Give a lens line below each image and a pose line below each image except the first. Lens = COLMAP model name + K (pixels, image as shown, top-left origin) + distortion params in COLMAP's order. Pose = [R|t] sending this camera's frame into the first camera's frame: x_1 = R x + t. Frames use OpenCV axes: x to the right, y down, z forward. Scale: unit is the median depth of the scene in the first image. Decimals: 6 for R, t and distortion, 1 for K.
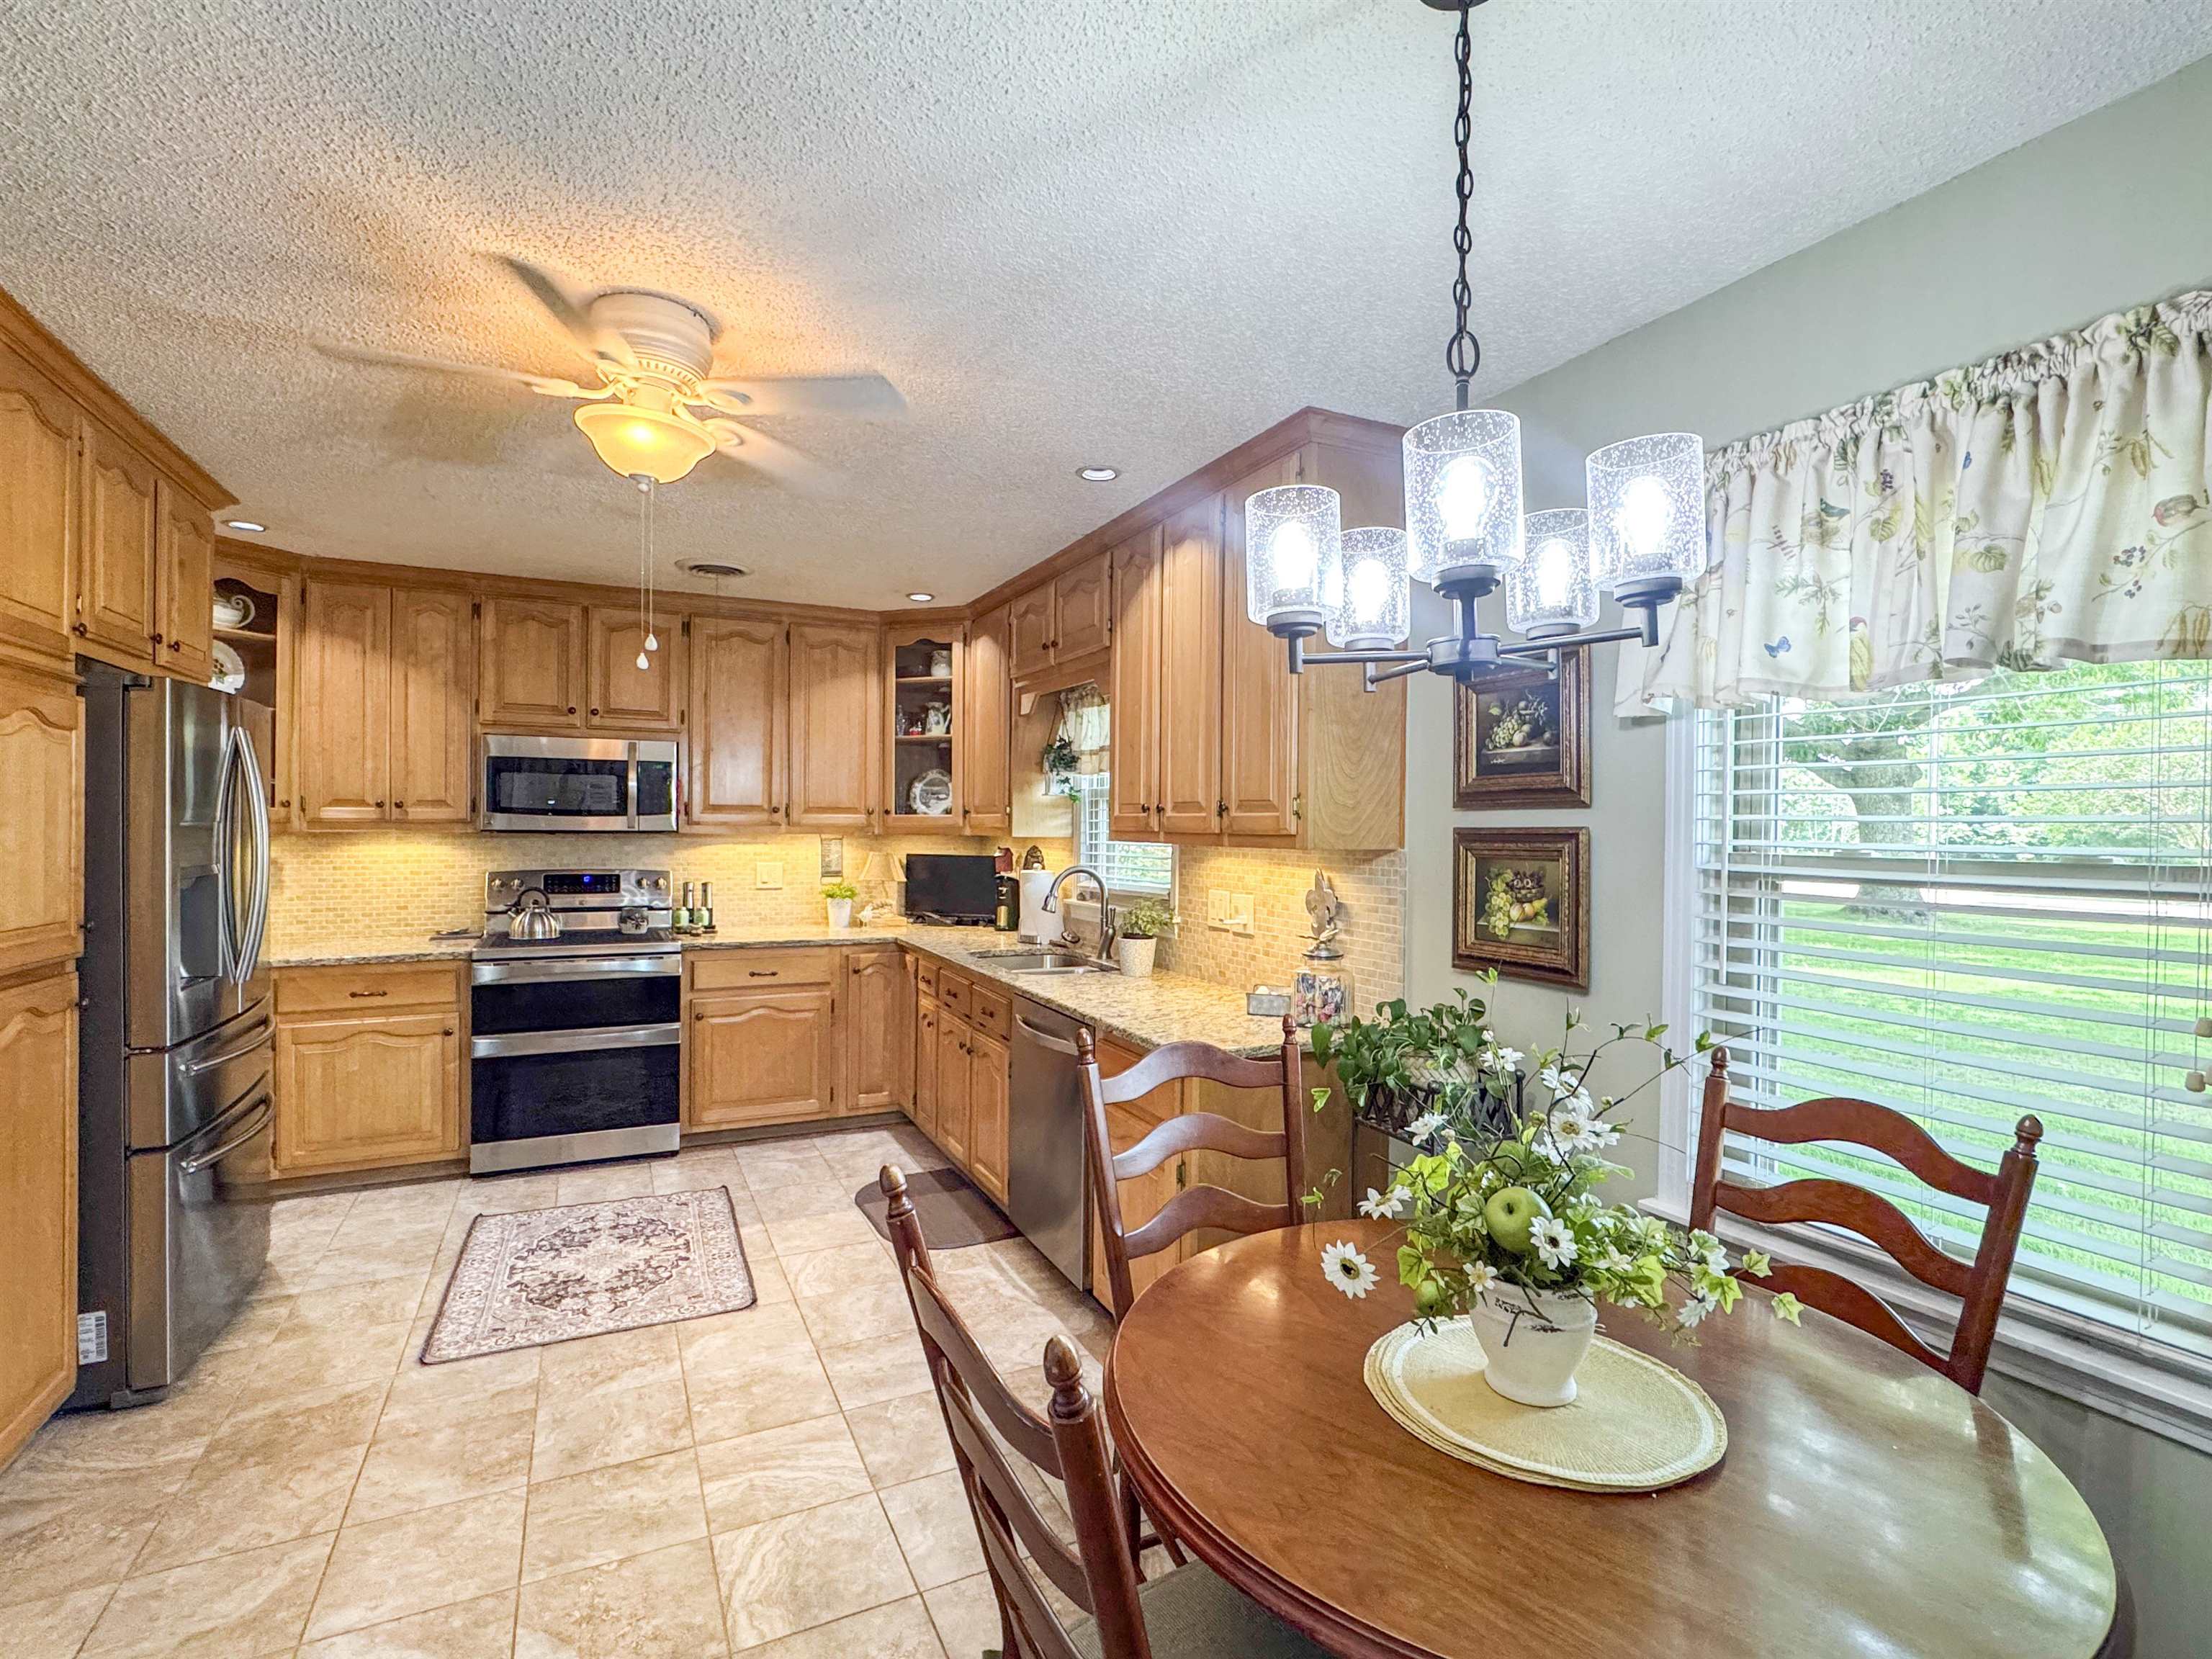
lens RADIAL K [[1042.7, 0, 1107.5], [0, 1042.7, 827.5], [0, 0, 1]] dist [-0.003136, -0.001659]
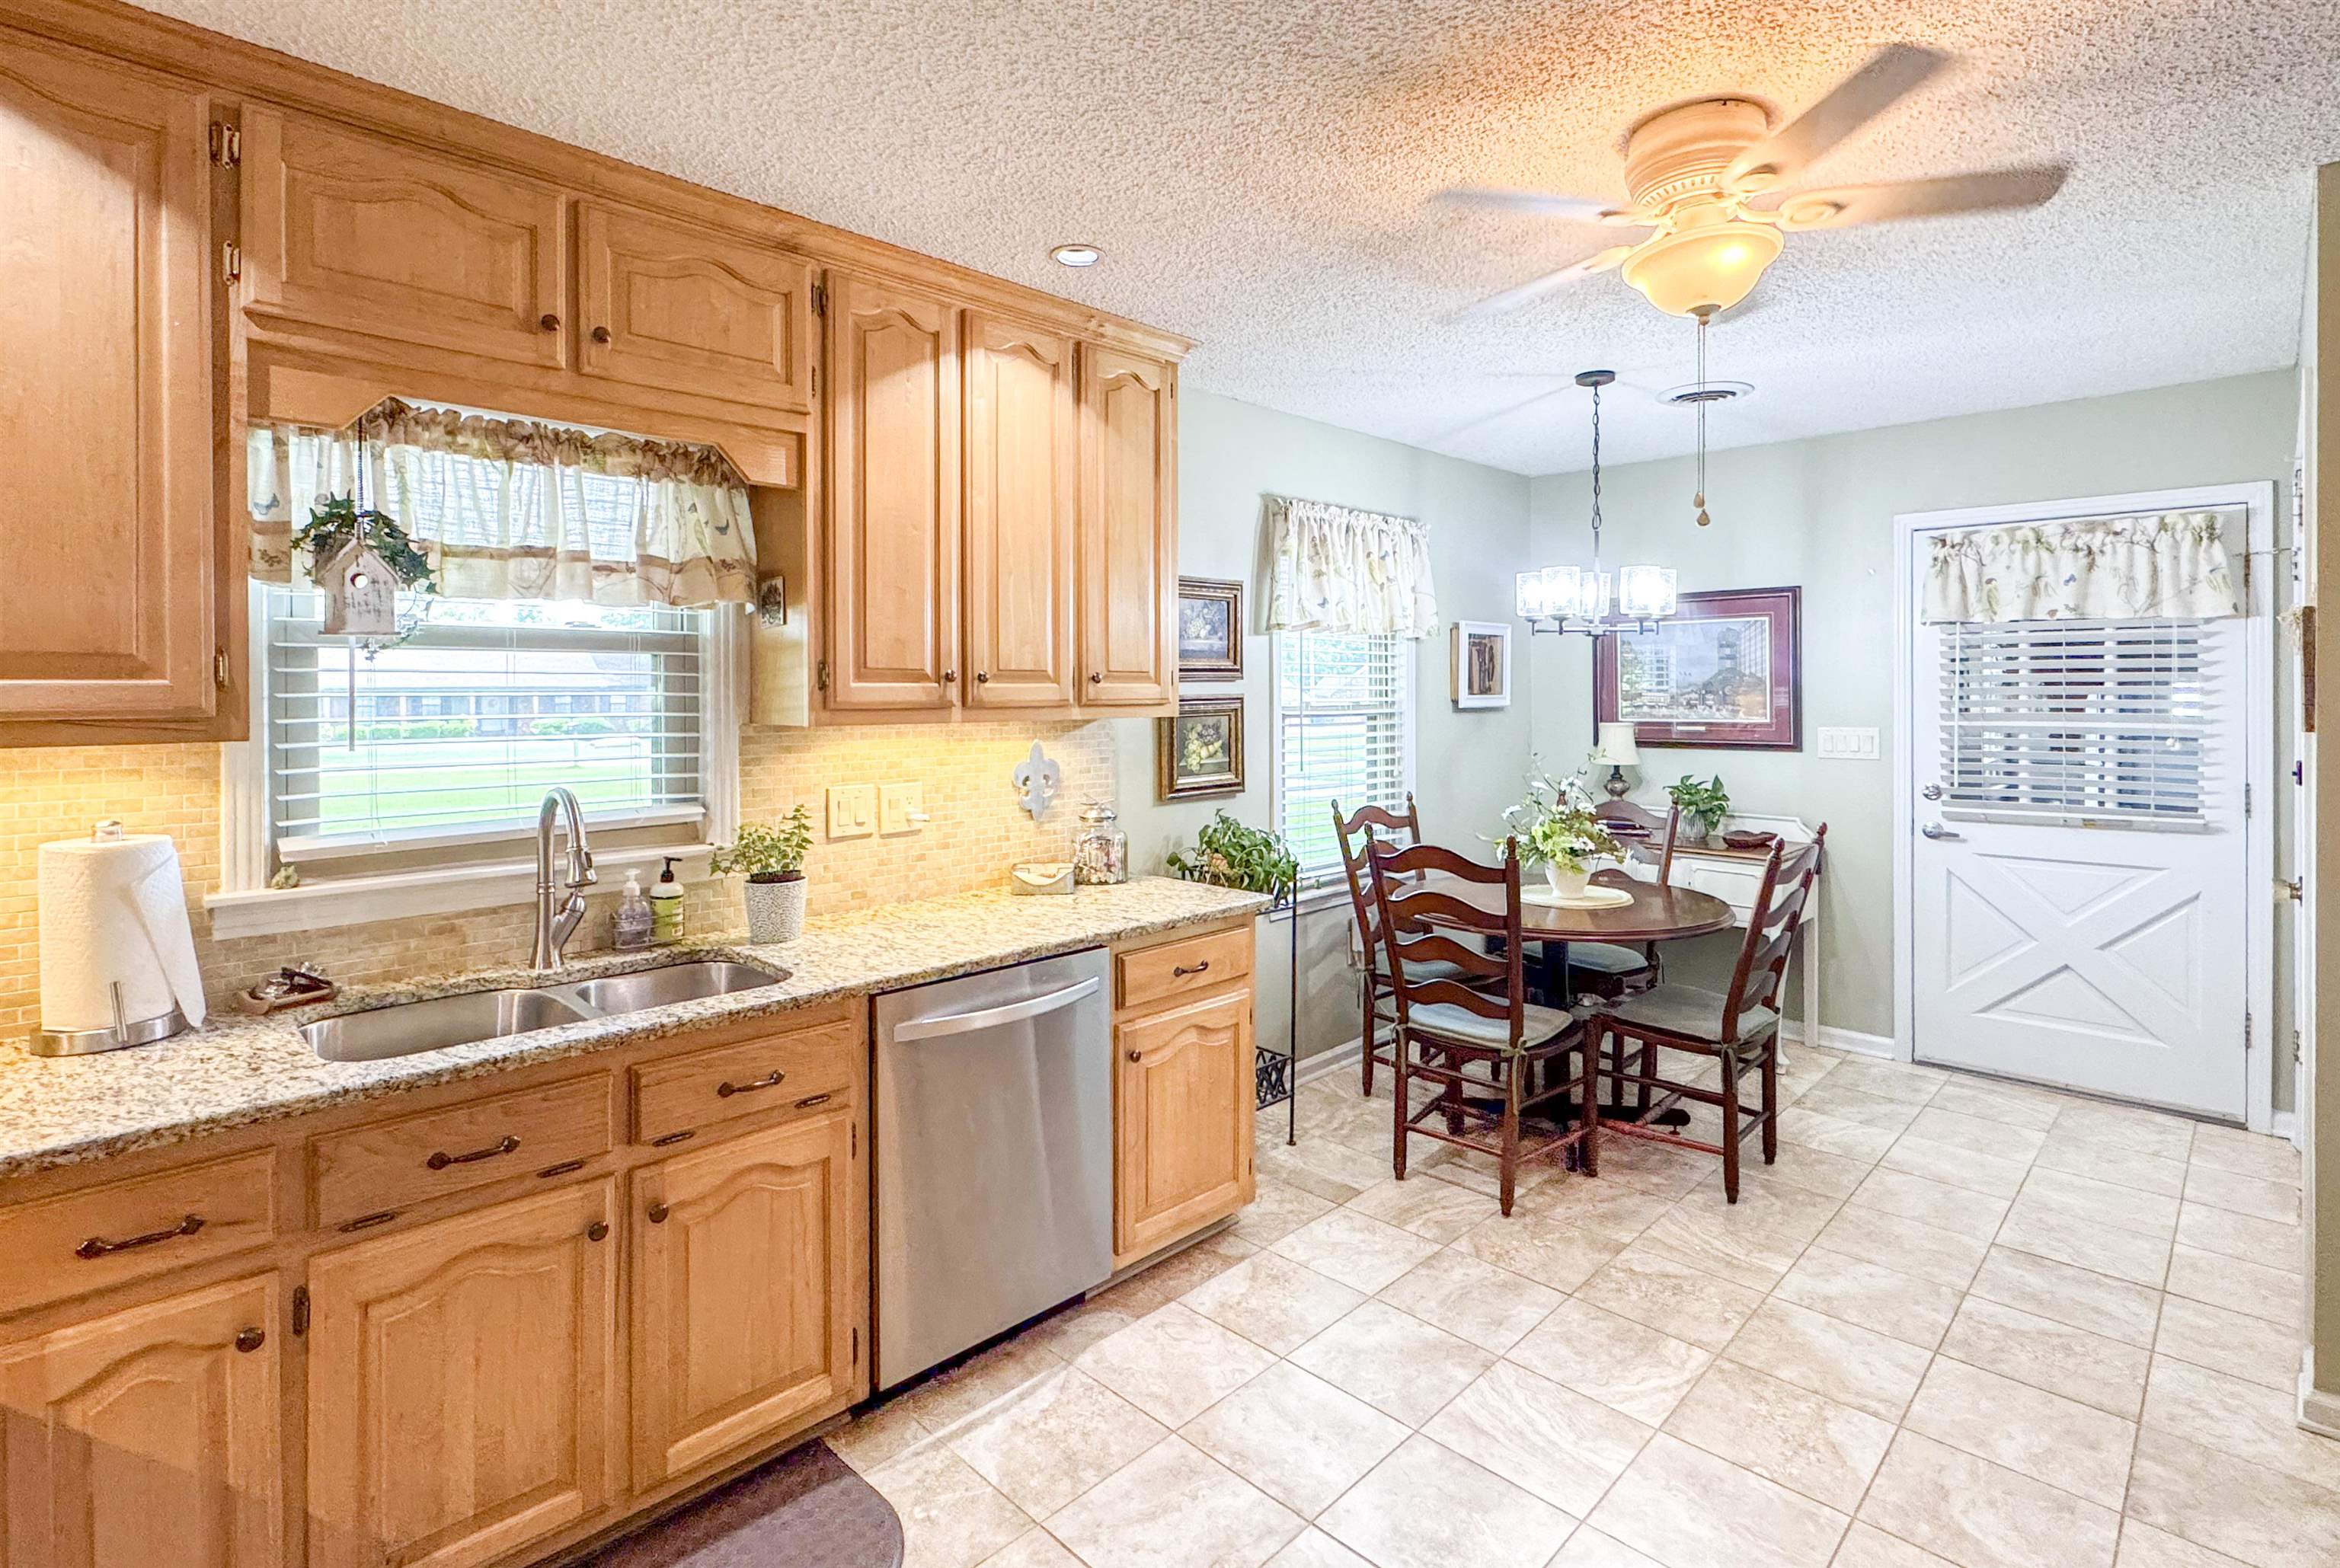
lens RADIAL K [[1073.7, 0, 1194.8], [0, 1073.7, 687.0], [0, 0, 1]] dist [-0.000931, -0.000123]
pose [[-0.321362, -0.005269, 0.946942, -1.023224], [0.003966, 0.999968, 0.006910, -0.020765], [-0.946948, 0.005977, -0.321331, 1.486185]]
